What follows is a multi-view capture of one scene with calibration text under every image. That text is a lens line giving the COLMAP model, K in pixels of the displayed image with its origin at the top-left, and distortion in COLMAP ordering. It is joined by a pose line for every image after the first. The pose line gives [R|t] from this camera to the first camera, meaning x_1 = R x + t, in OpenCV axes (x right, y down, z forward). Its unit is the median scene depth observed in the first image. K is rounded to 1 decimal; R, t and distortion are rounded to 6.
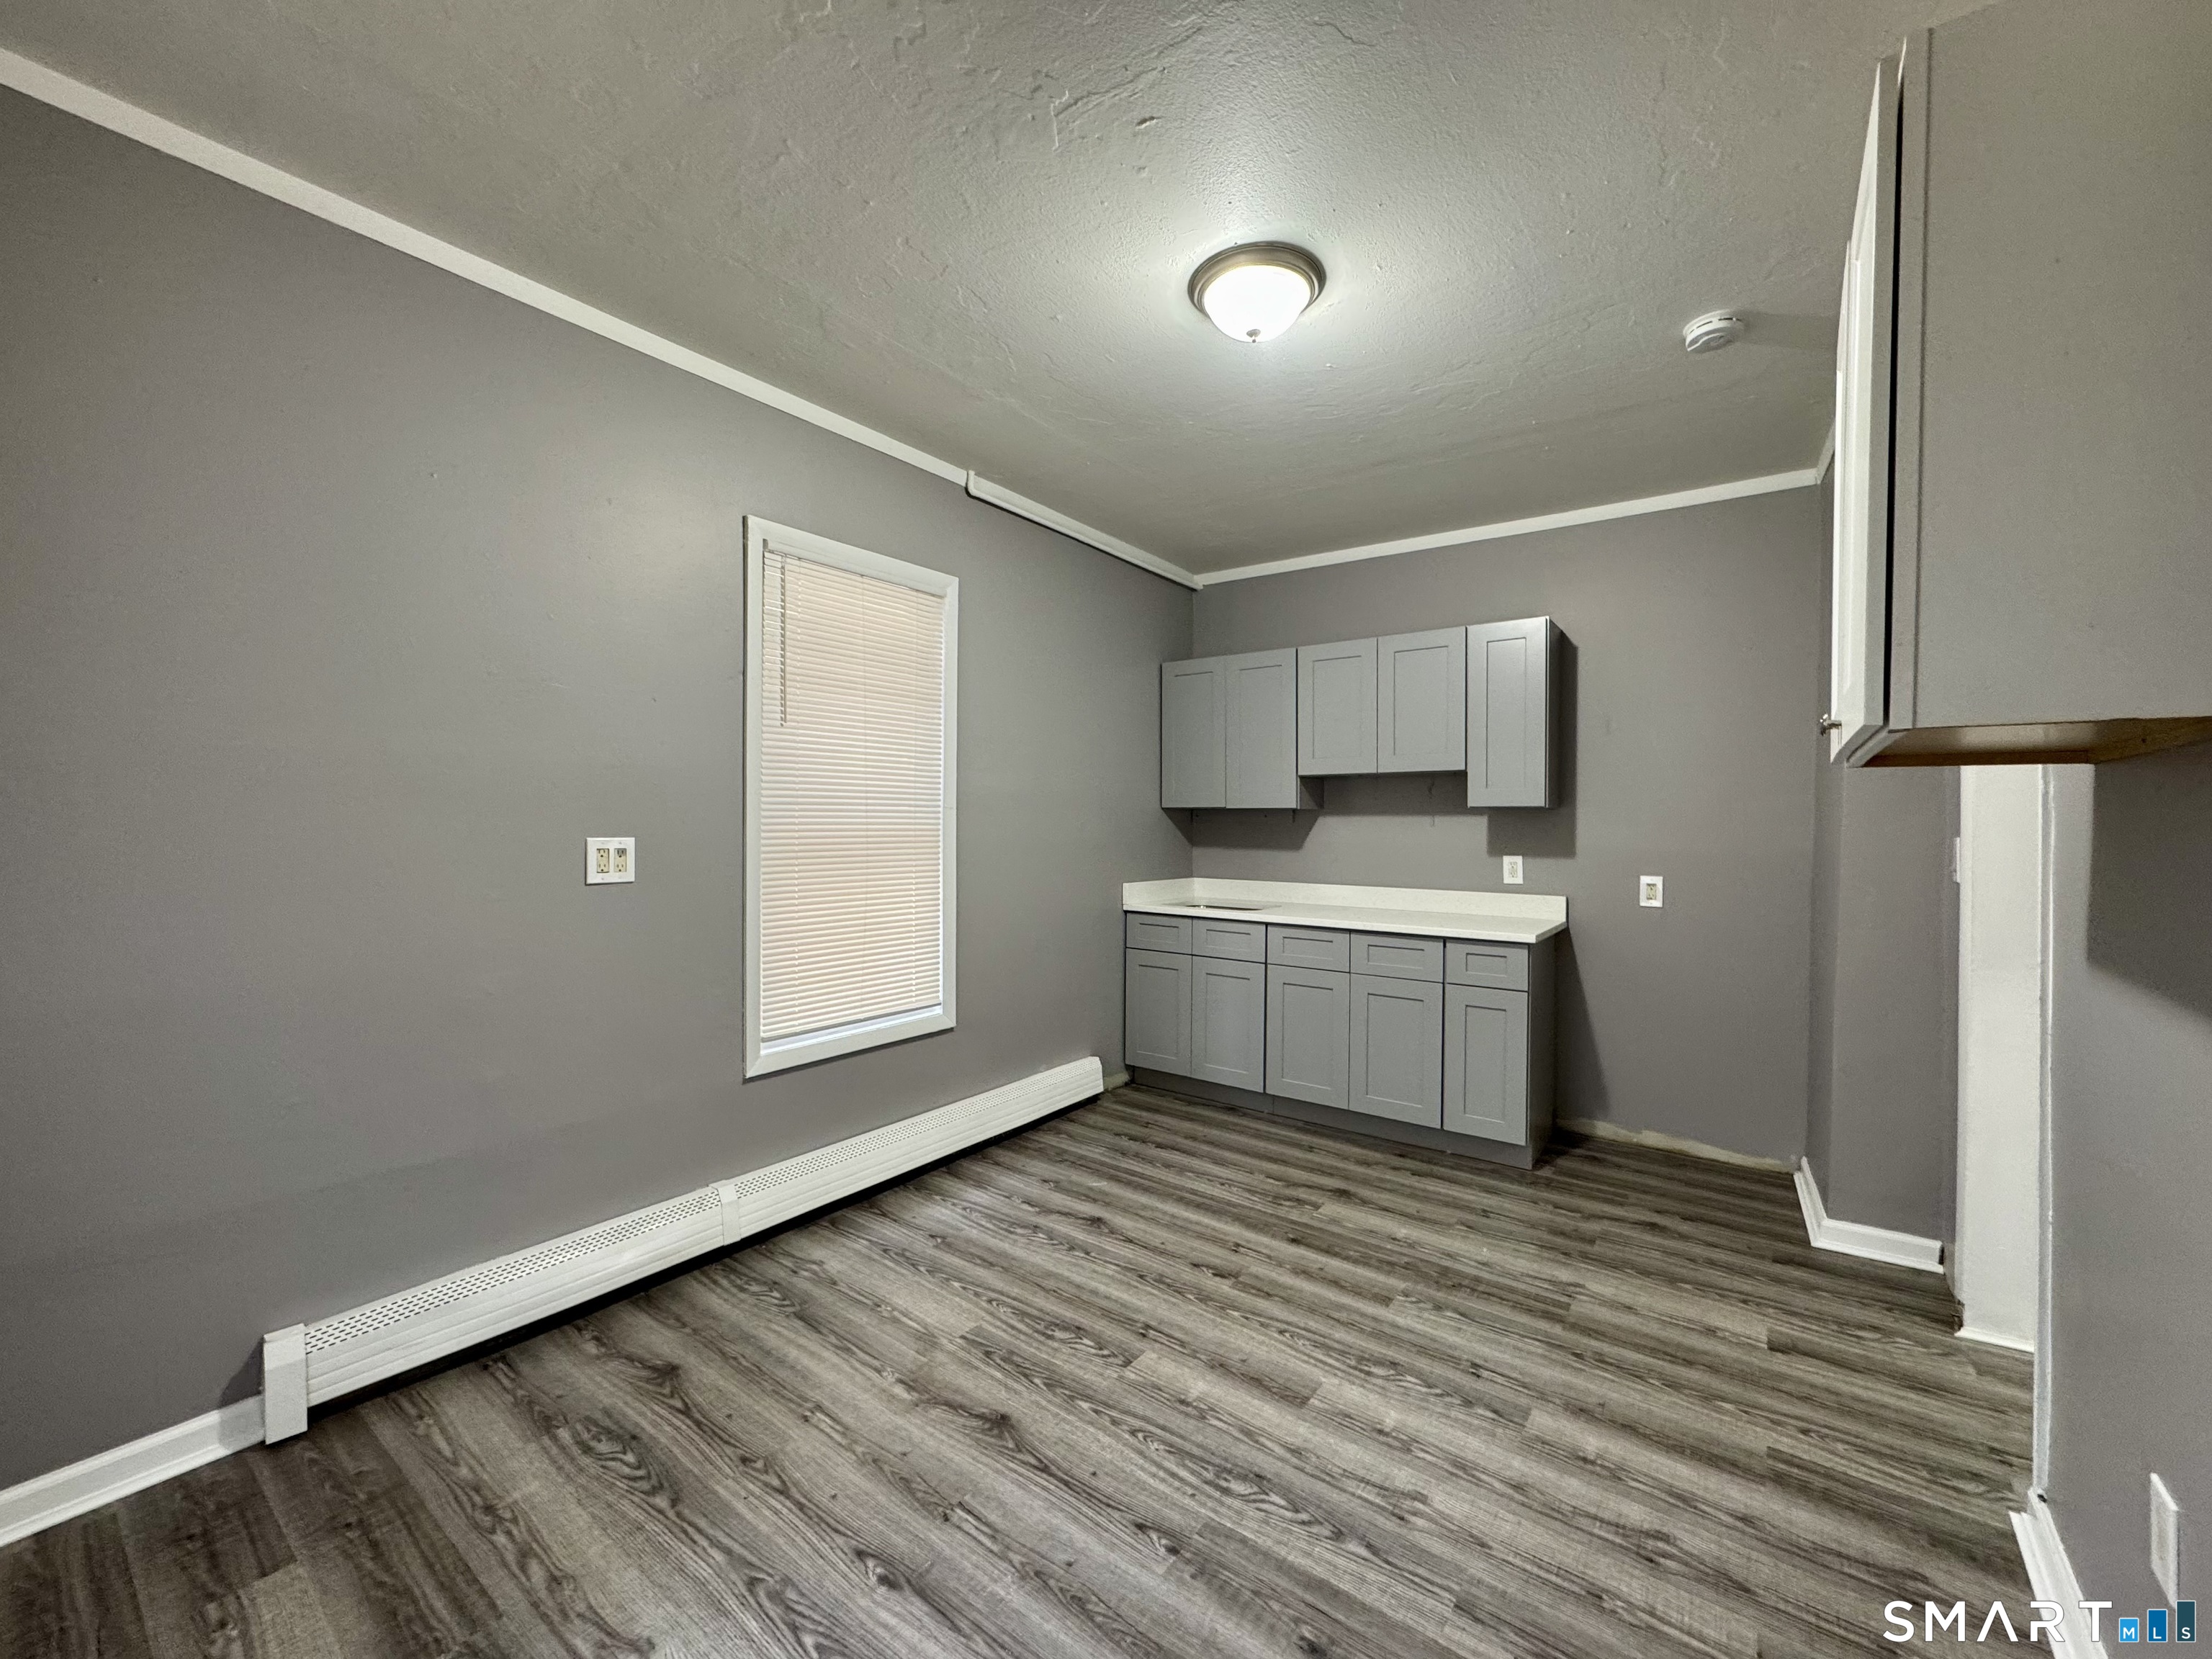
lens RADIAL K [[879.6, 0, 1109.9], [0, 879.6, 830.4], [0, 0, 1]] dist [-0.002906, -0.000390]
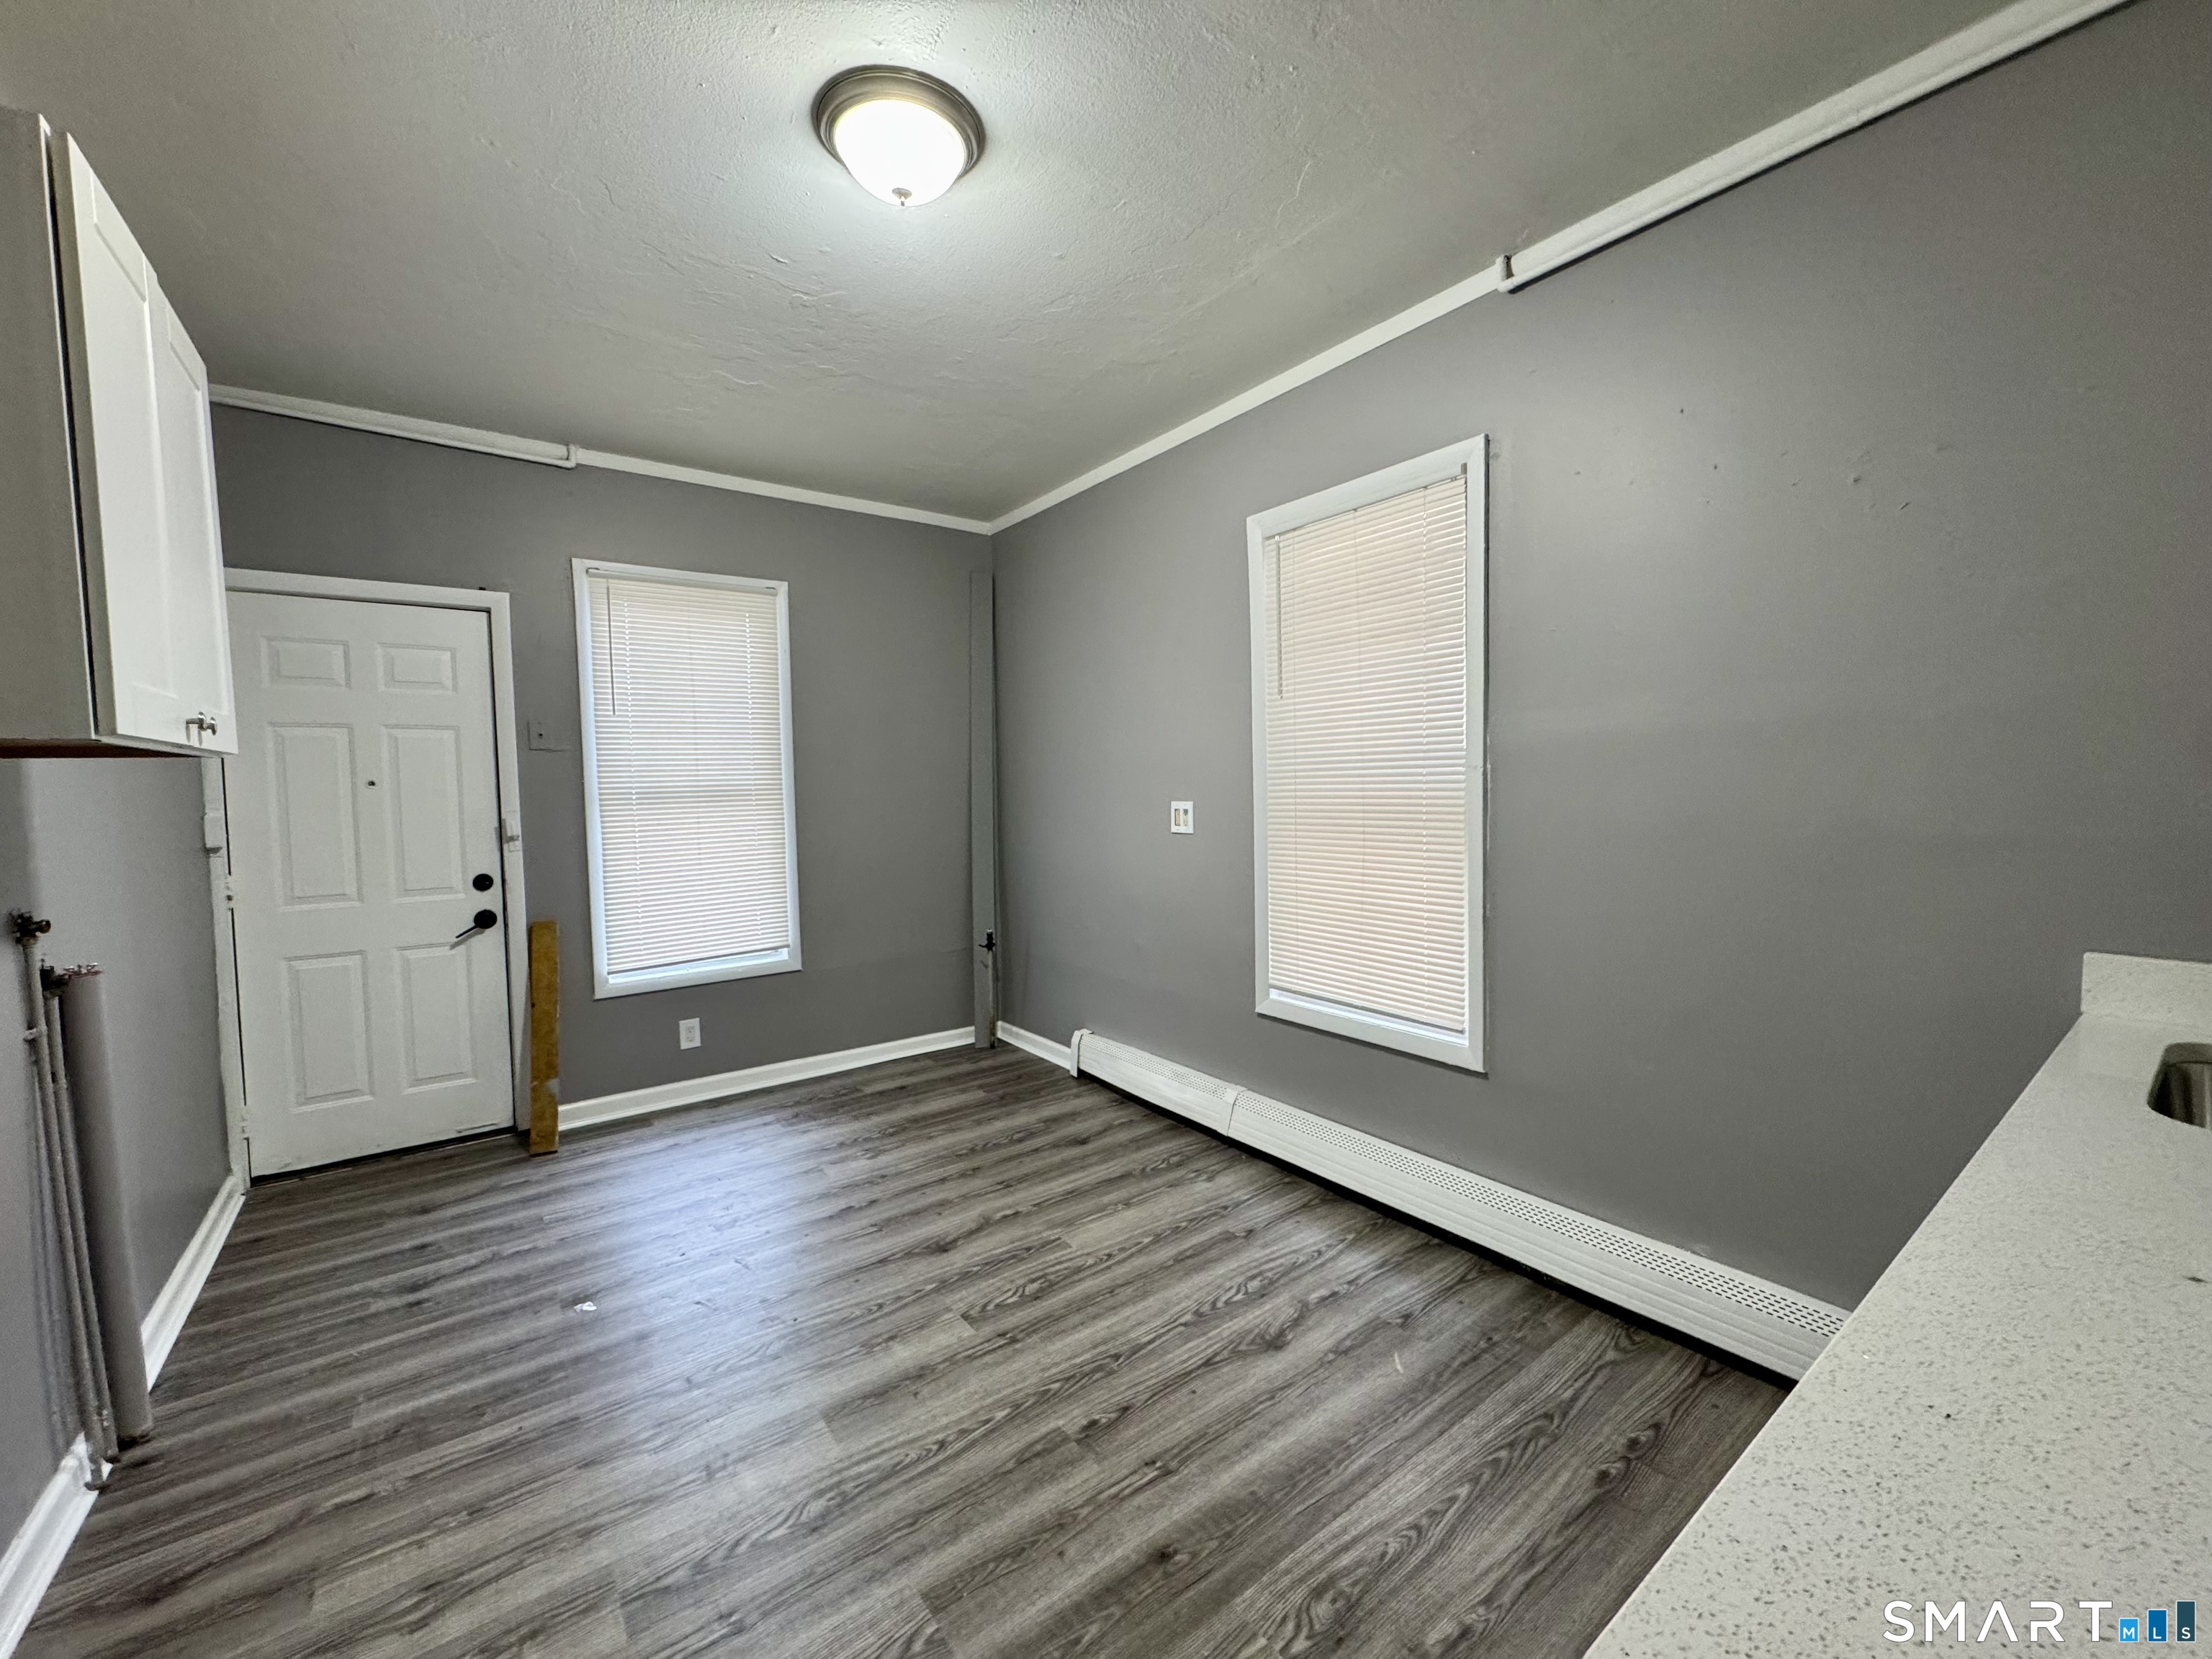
lens RADIAL K [[879.6, 0, 1103.5], [0, 879.6, 832.5], [0, 0, 1]] dist [-0.002906, -0.000390]
pose [[-0.288569, 0.052716, -0.956007, 0.761213], [0.007582, 0.998578, 0.052774, -0.016124], [0.957429, 0.007981, -0.288558, 1.179451]]
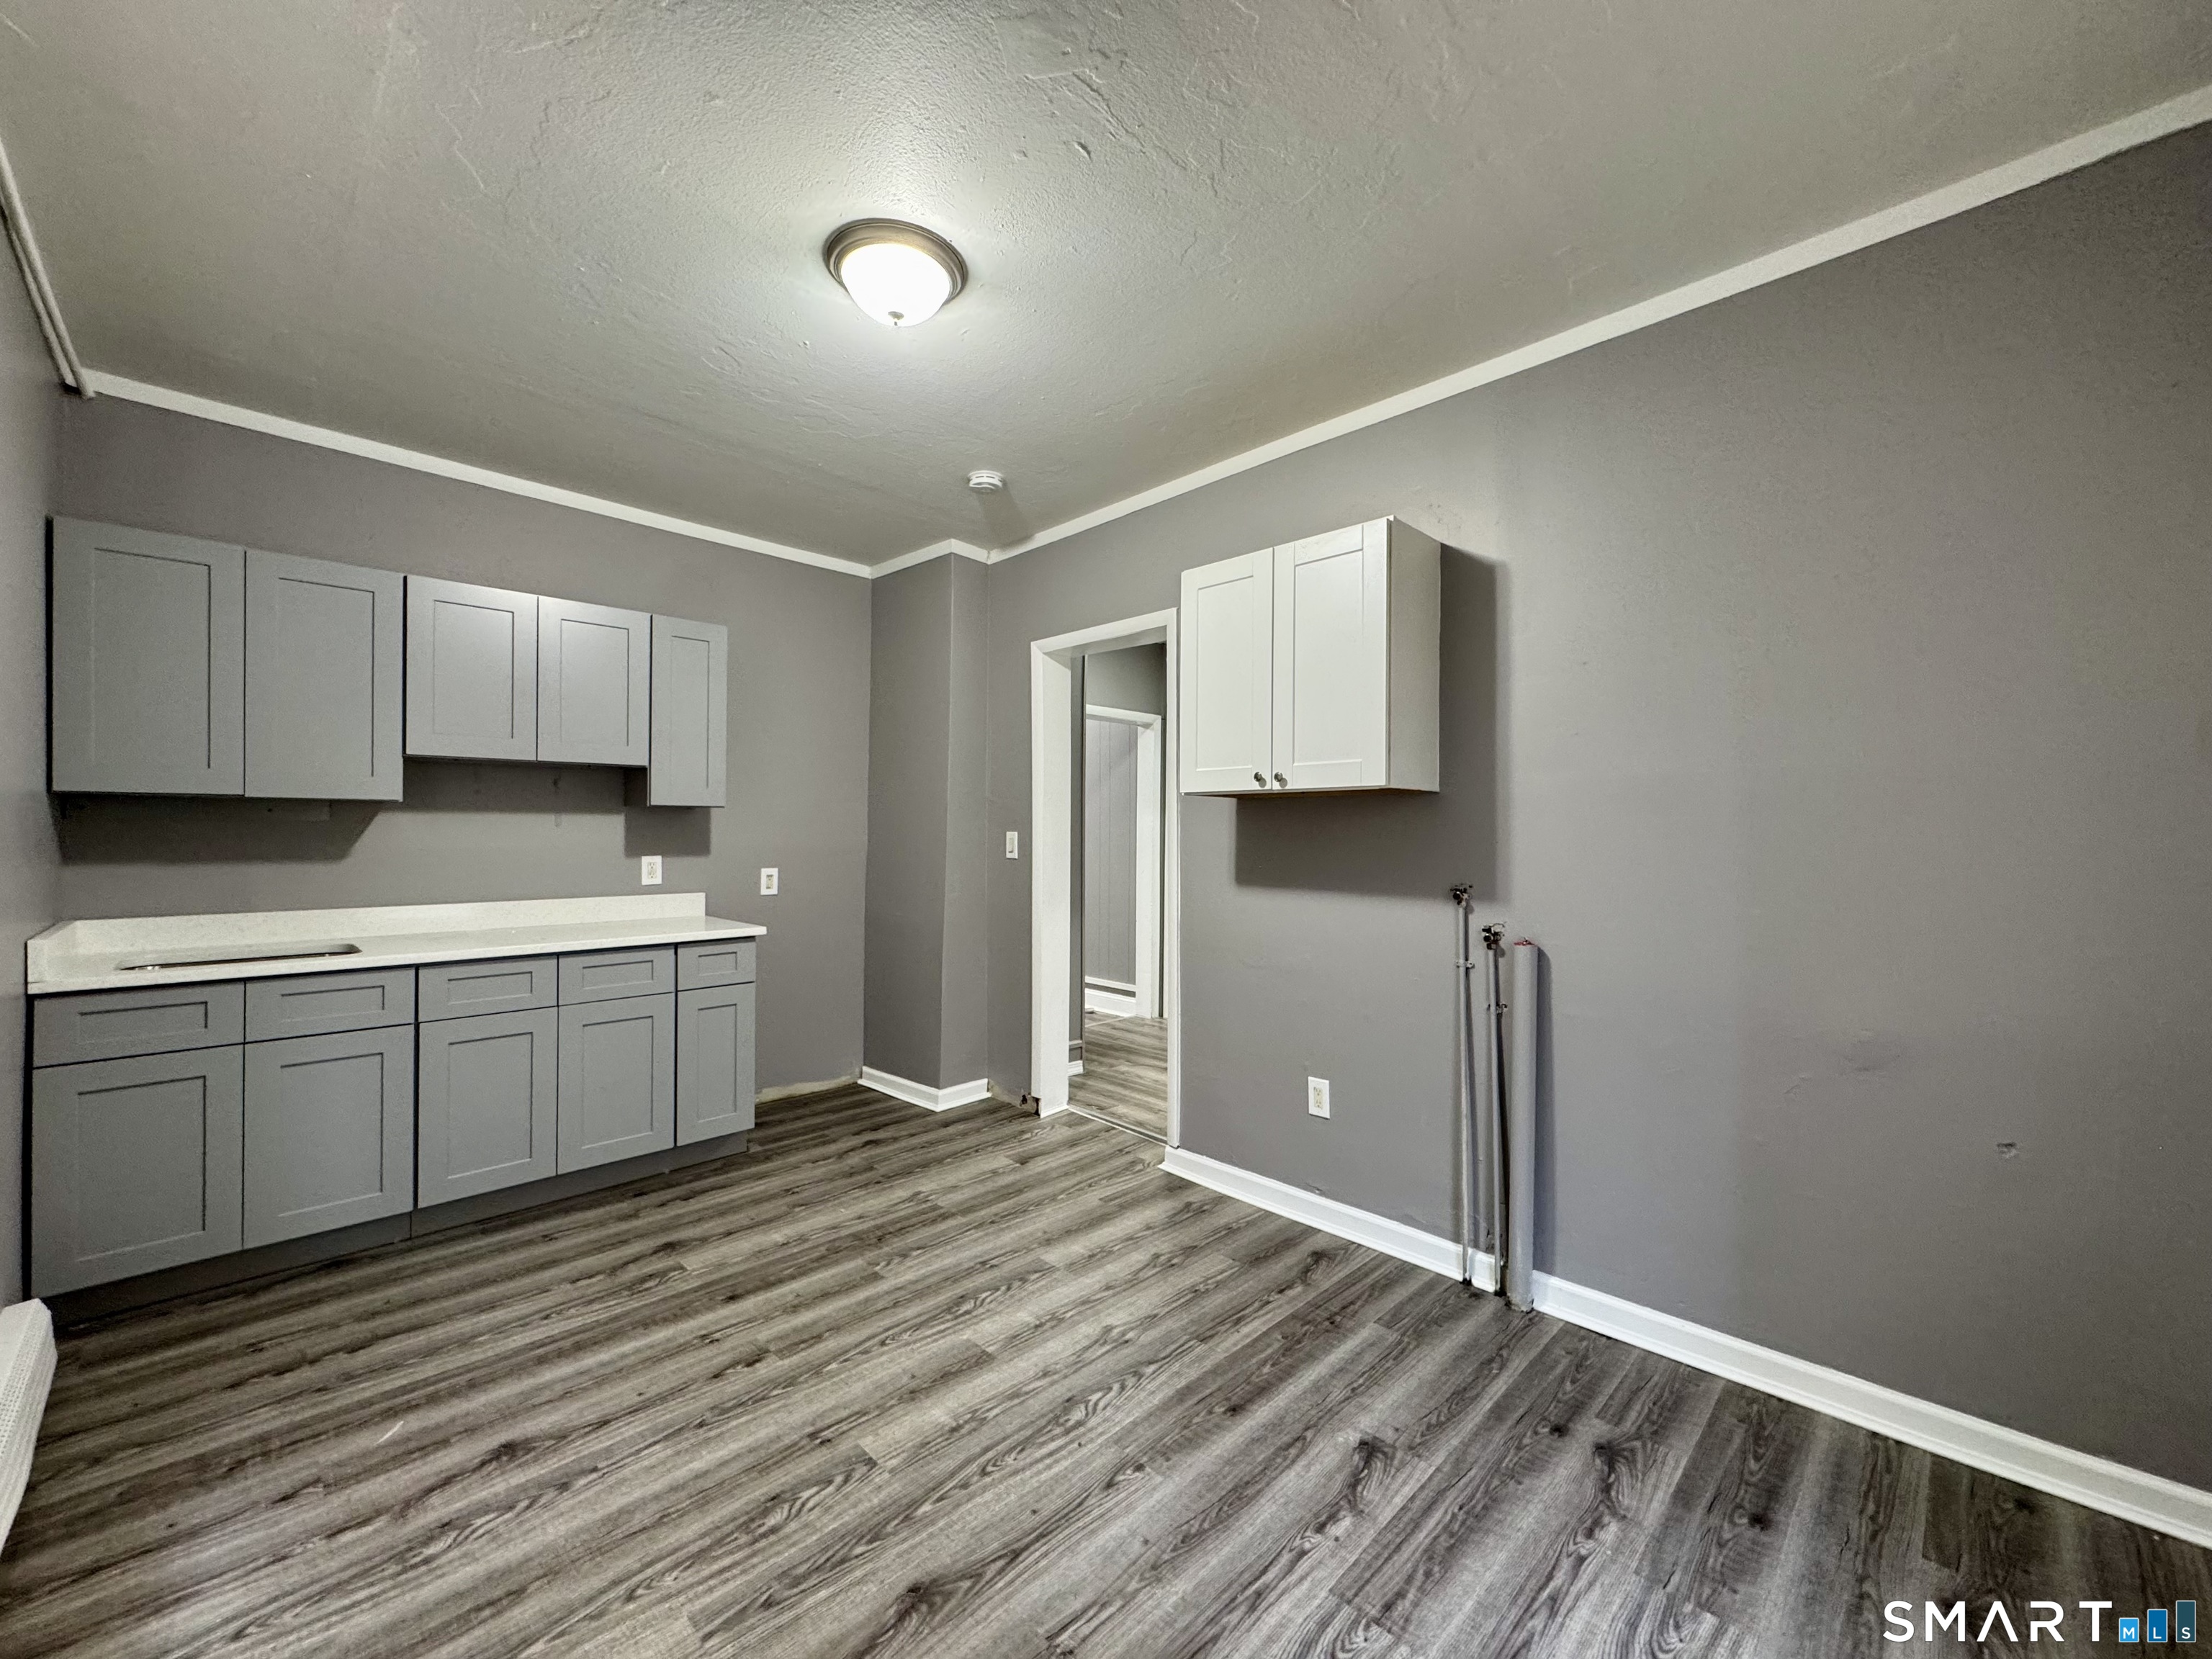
lens RADIAL K [[879.6, 0, 1104.0], [0, 879.6, 829.6], [0, 0, 1]] dist [-0.002906, -0.000390]
pose [[0.144875, -0.006080, 0.989431, -0.633906], [0.004335, 0.999975, 0.005510, -0.004917], [-0.989440, 0.003491, 0.144898, 0.530756]]
